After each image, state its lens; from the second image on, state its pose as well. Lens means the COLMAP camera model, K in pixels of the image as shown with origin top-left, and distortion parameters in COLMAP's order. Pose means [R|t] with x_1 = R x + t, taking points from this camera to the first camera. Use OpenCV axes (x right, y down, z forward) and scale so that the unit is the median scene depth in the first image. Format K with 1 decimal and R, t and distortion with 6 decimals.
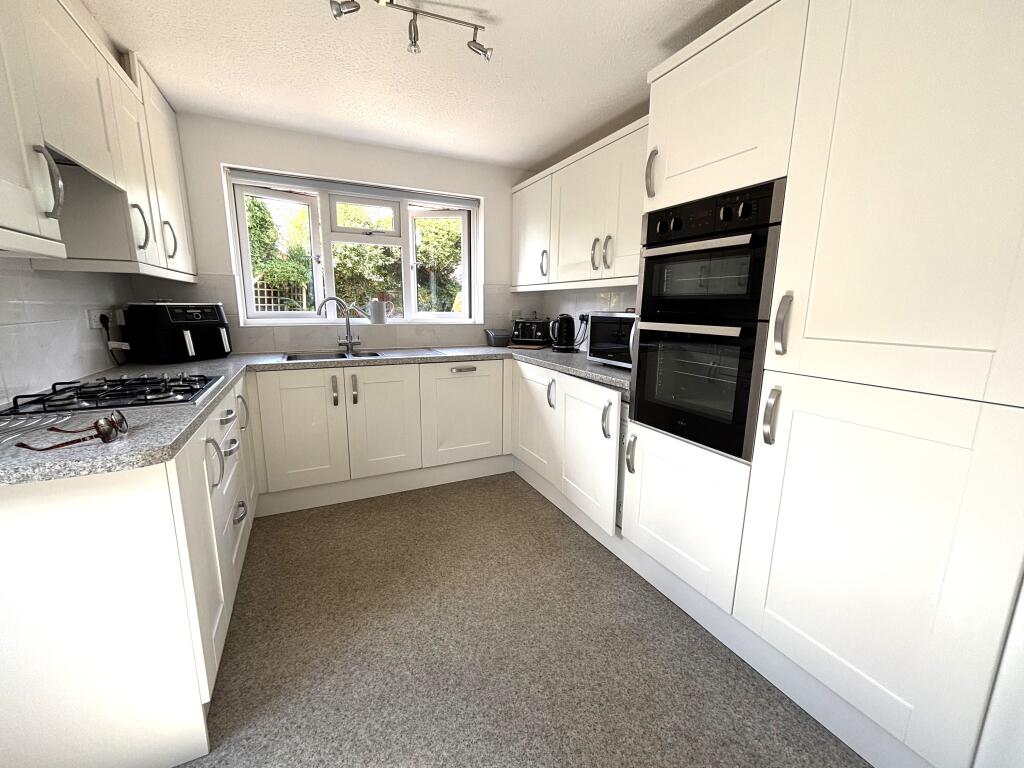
lens RADIAL K [[416.4, 0, 512.7], [0, 416.4, 383.9], [0, 0, 1]] dist [-0.002214, -0.001145]
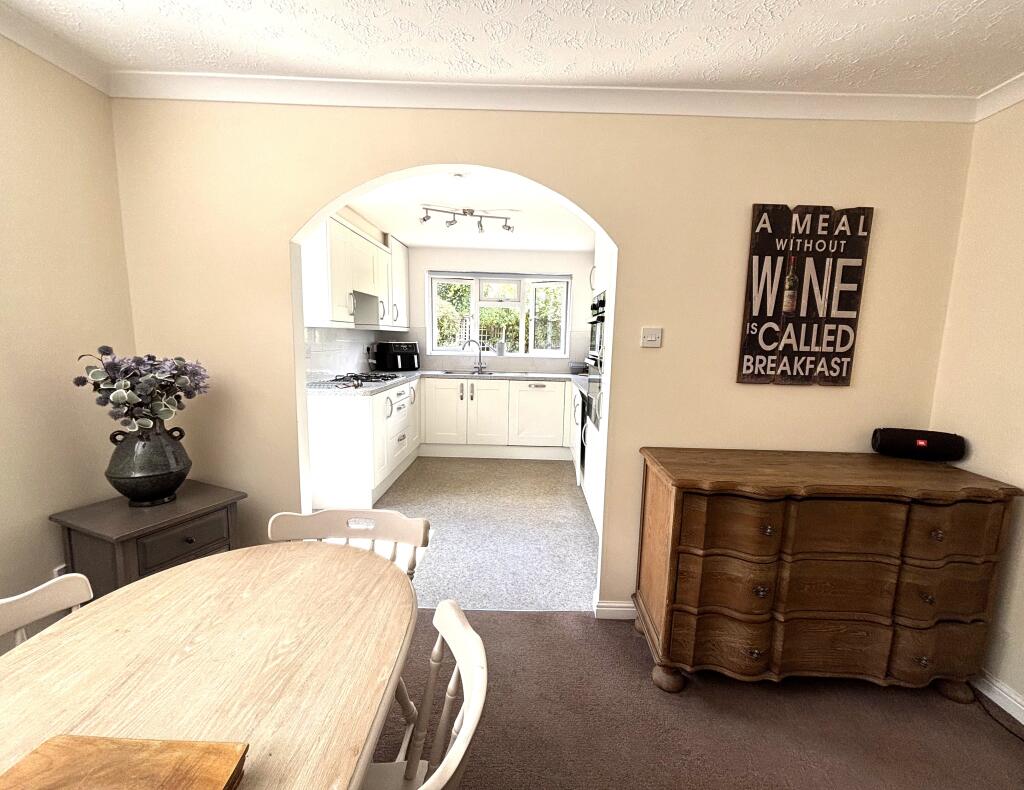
lens RADIAL K [[424.8, 0, 530.1], [0, 424.8, 393.3], [0, 0, 1]] dist [0.000128, -0.000216]
pose [[0.899776, 0.066446, -0.431263, 0.614587], [-0.095364, 0.994390, -0.045755, 0.077811], [0.425803, 0.082297, 0.901065, -0.512017]]
